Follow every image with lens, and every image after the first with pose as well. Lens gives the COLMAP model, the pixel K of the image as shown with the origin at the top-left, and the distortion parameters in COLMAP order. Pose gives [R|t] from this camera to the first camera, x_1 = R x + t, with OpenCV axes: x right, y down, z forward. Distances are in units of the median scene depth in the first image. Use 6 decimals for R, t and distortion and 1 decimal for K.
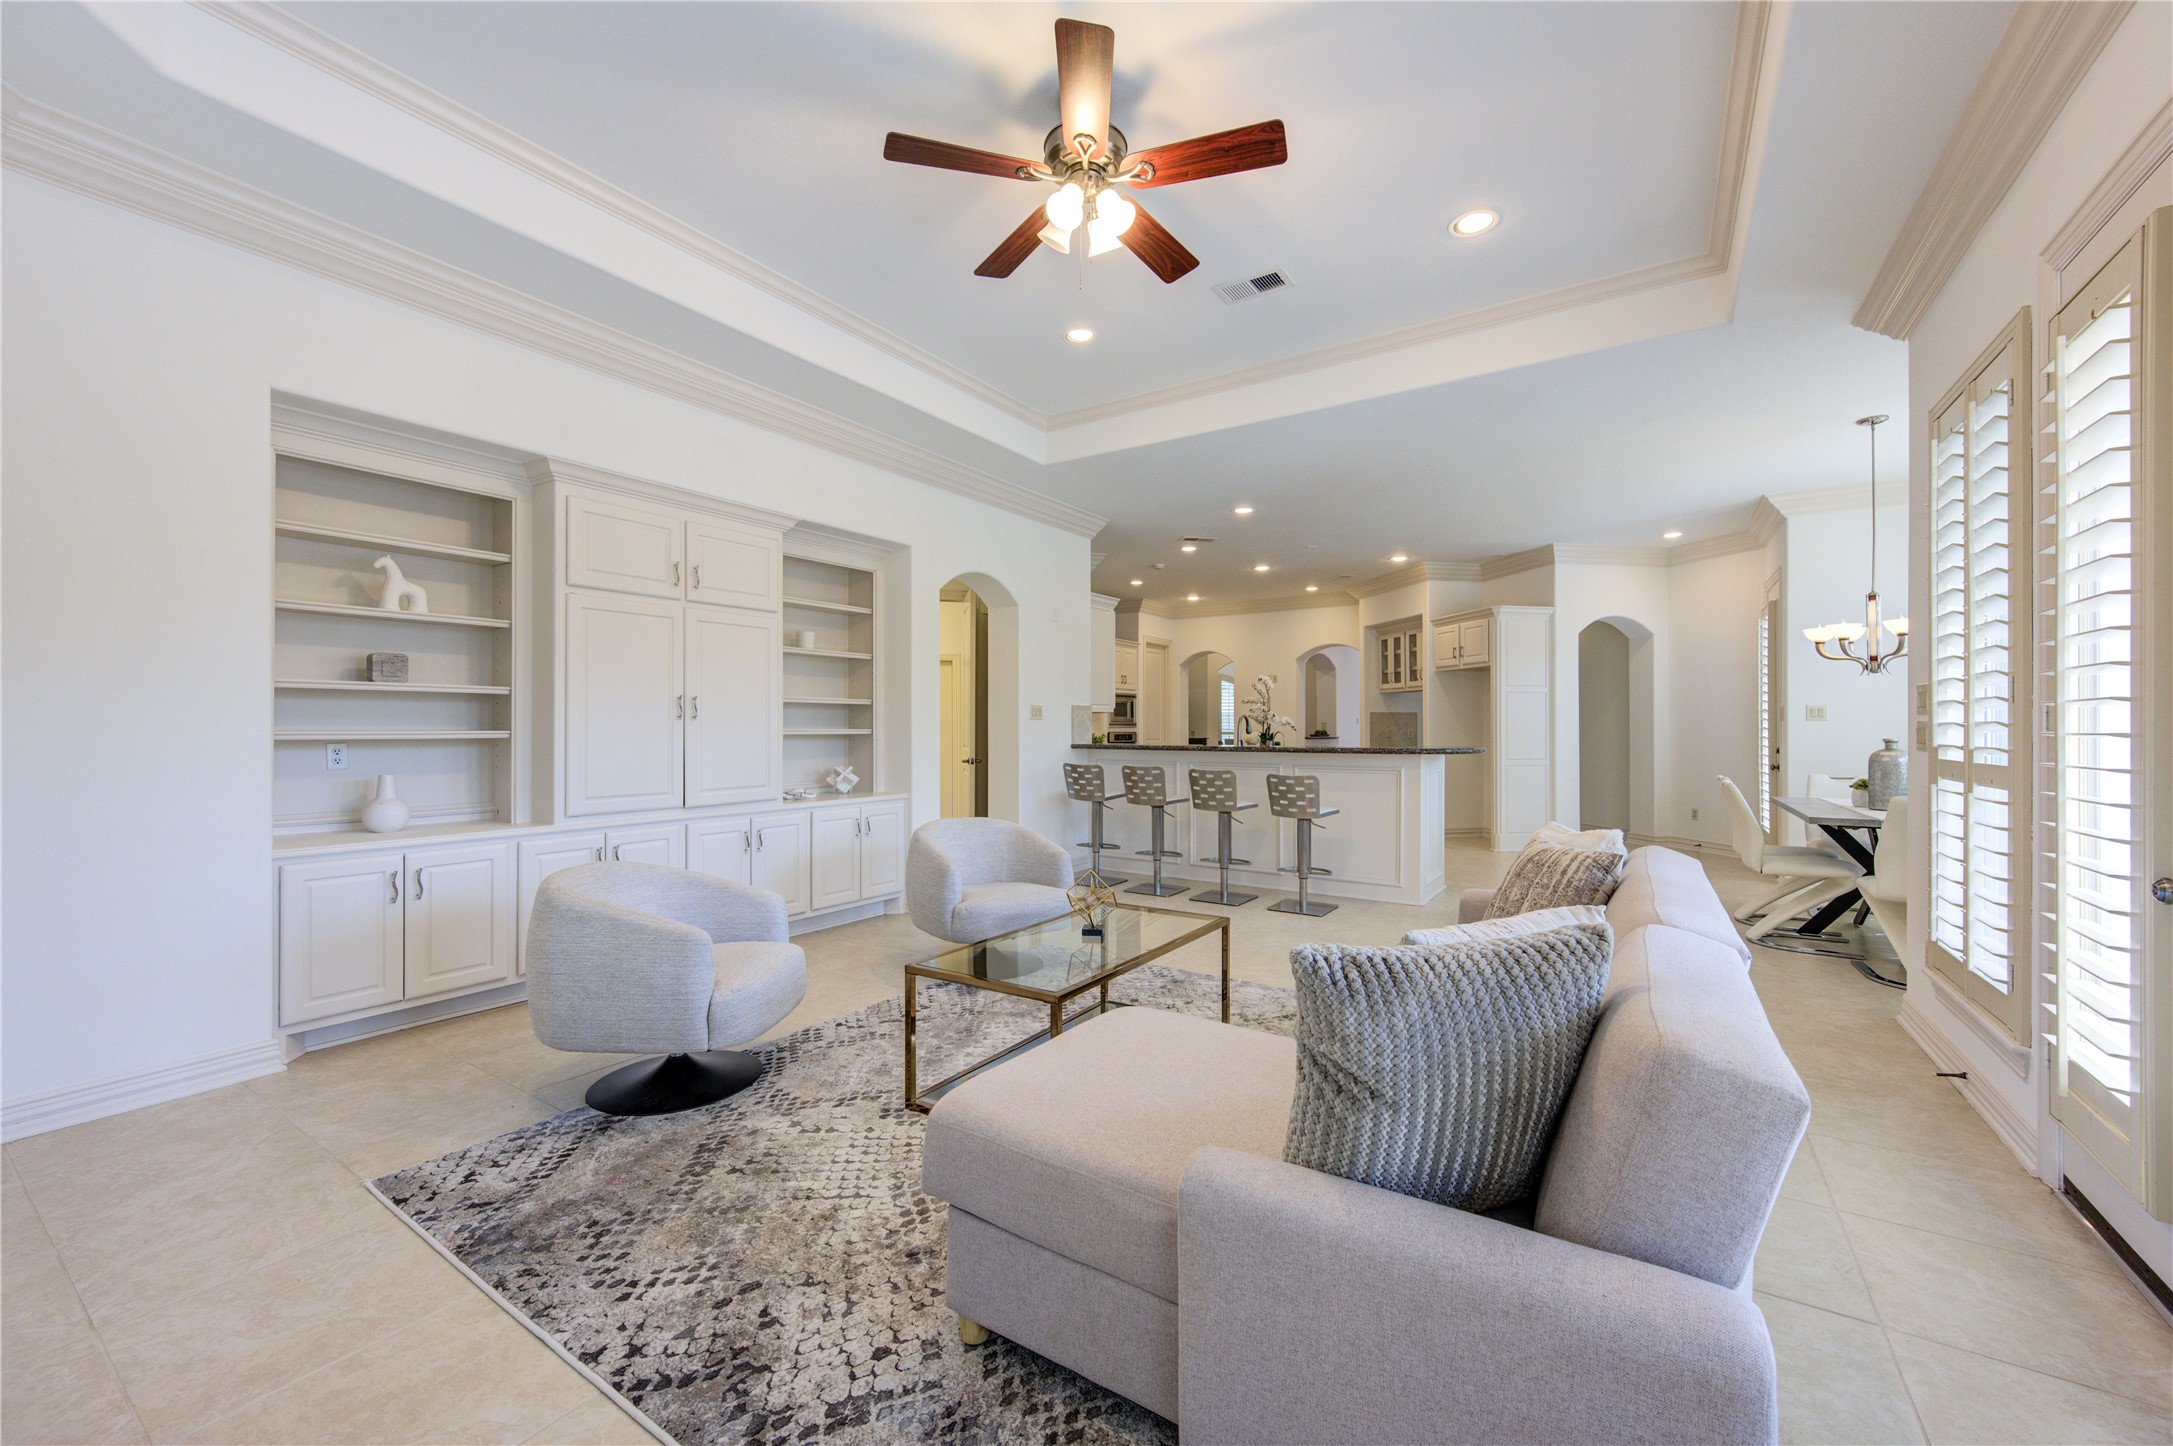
lens RADIAL K [[784.2, 0, 1193.7], [0, 784.2, 723.3], [0, 0, 1]] dist [0.000442, 0.000021]
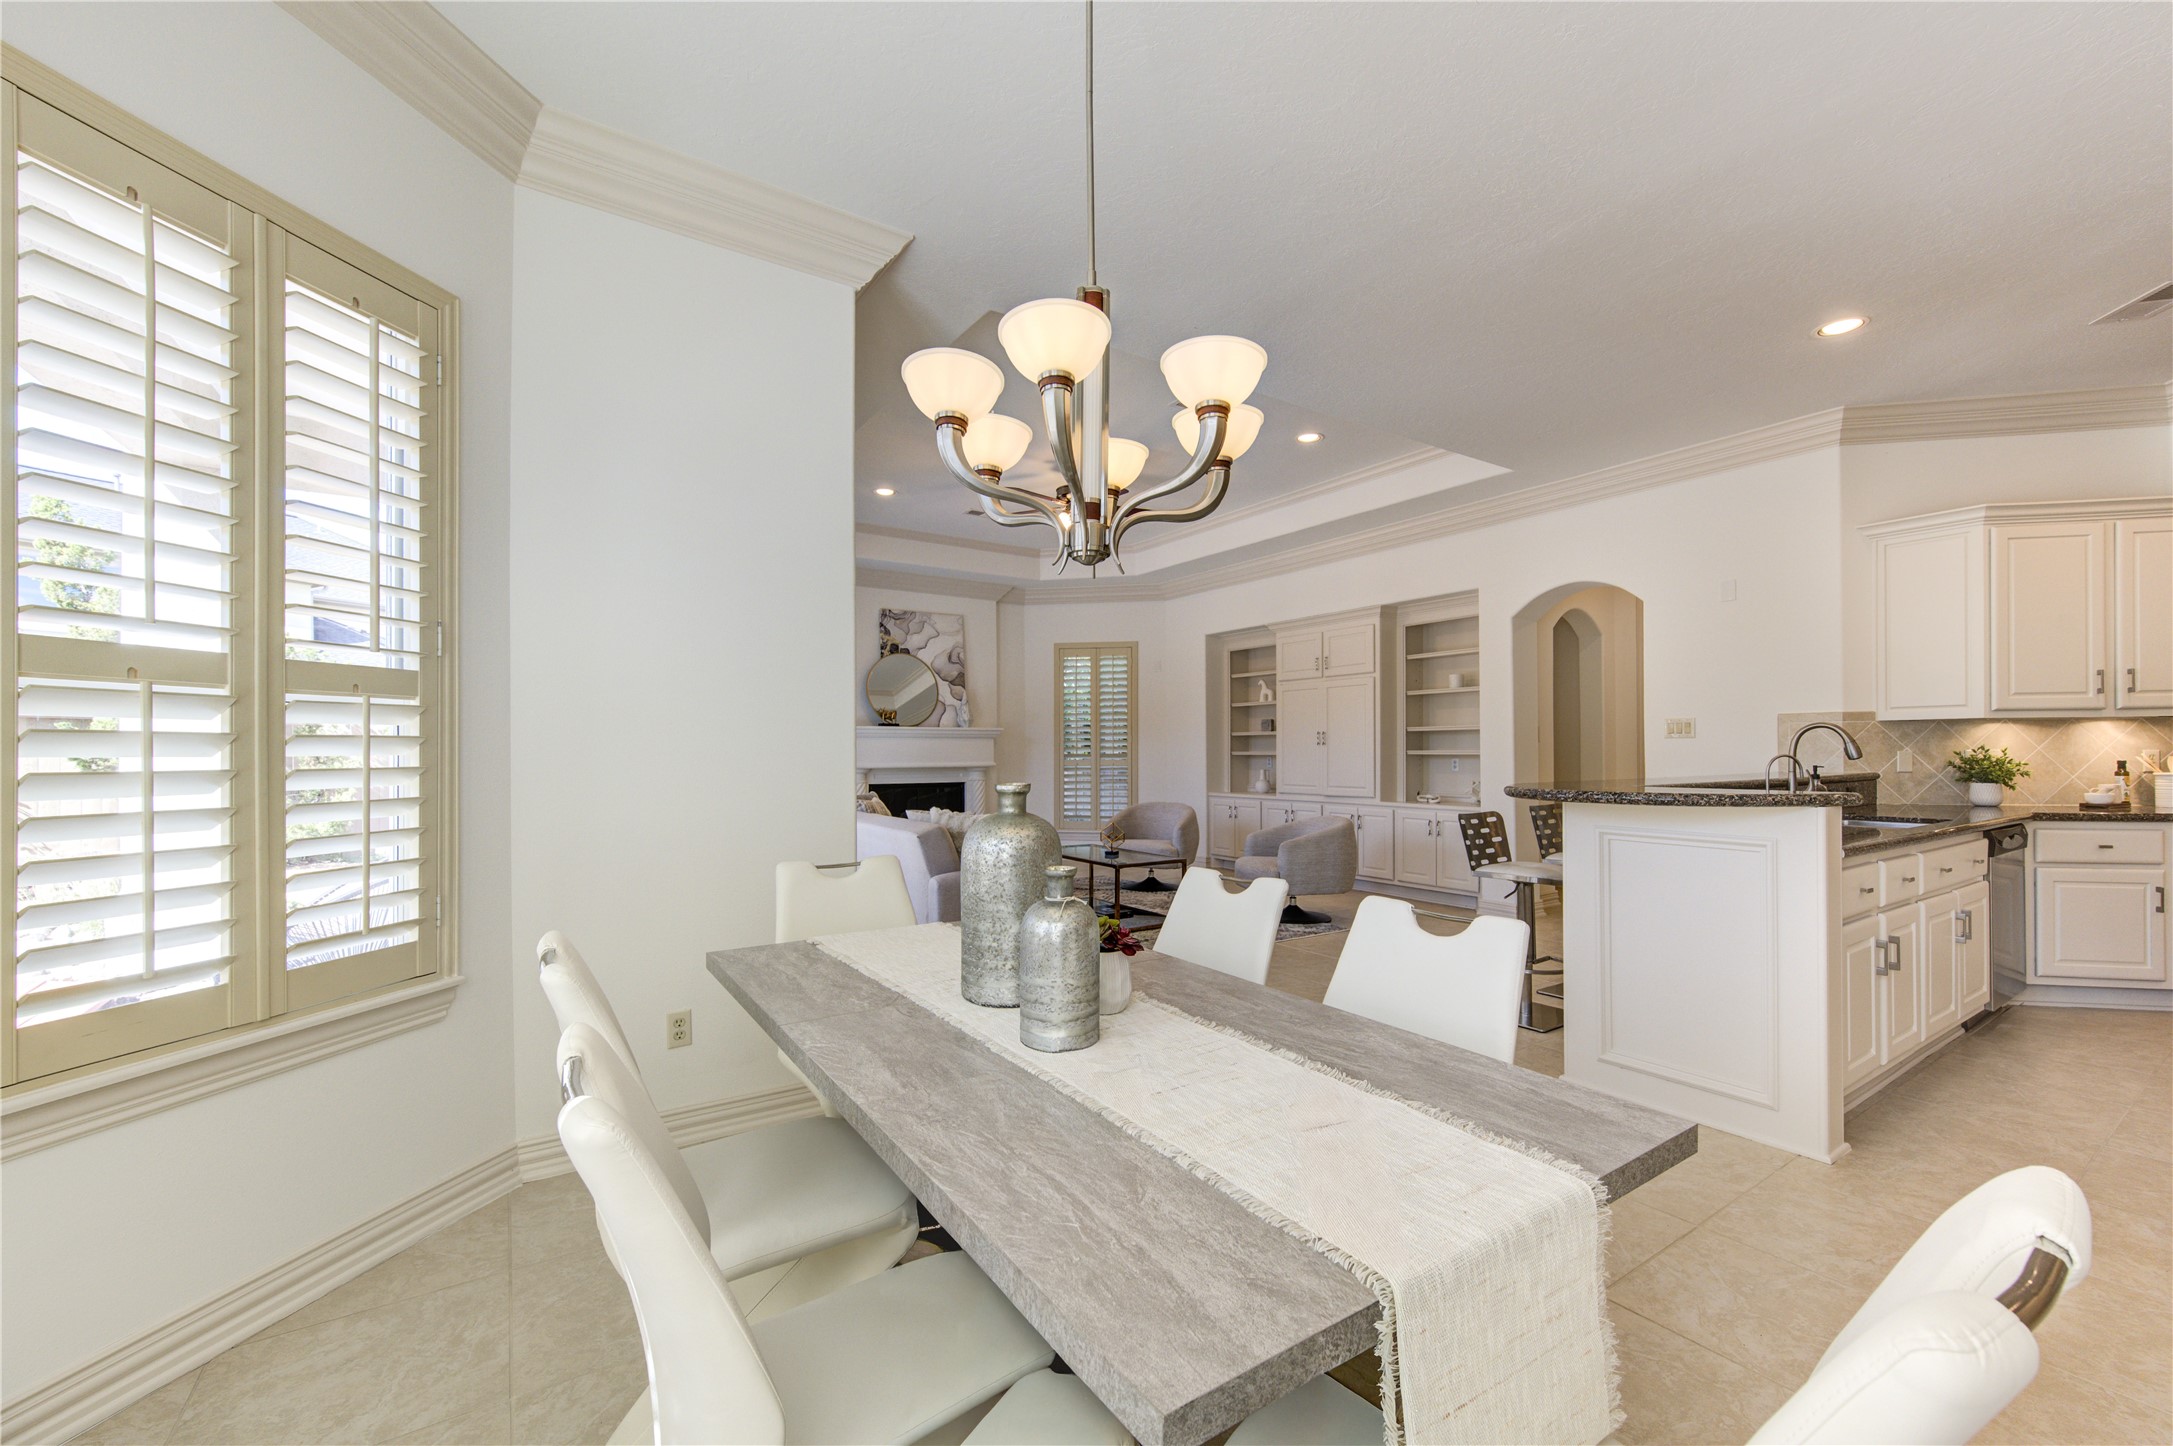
lens RADIAL K [[911.1, 0, 1084.9], [0, 911.1, 751.9], [0, 0, 1]] dist [0.000377, 0.000052]
pose [[-0.446466, 0.000543, -0.894800, 1.351782], [0.008017, 0.999962, -0.003394, 0.012330], [0.894765, -0.008689, -0.446454, 1.366305]]
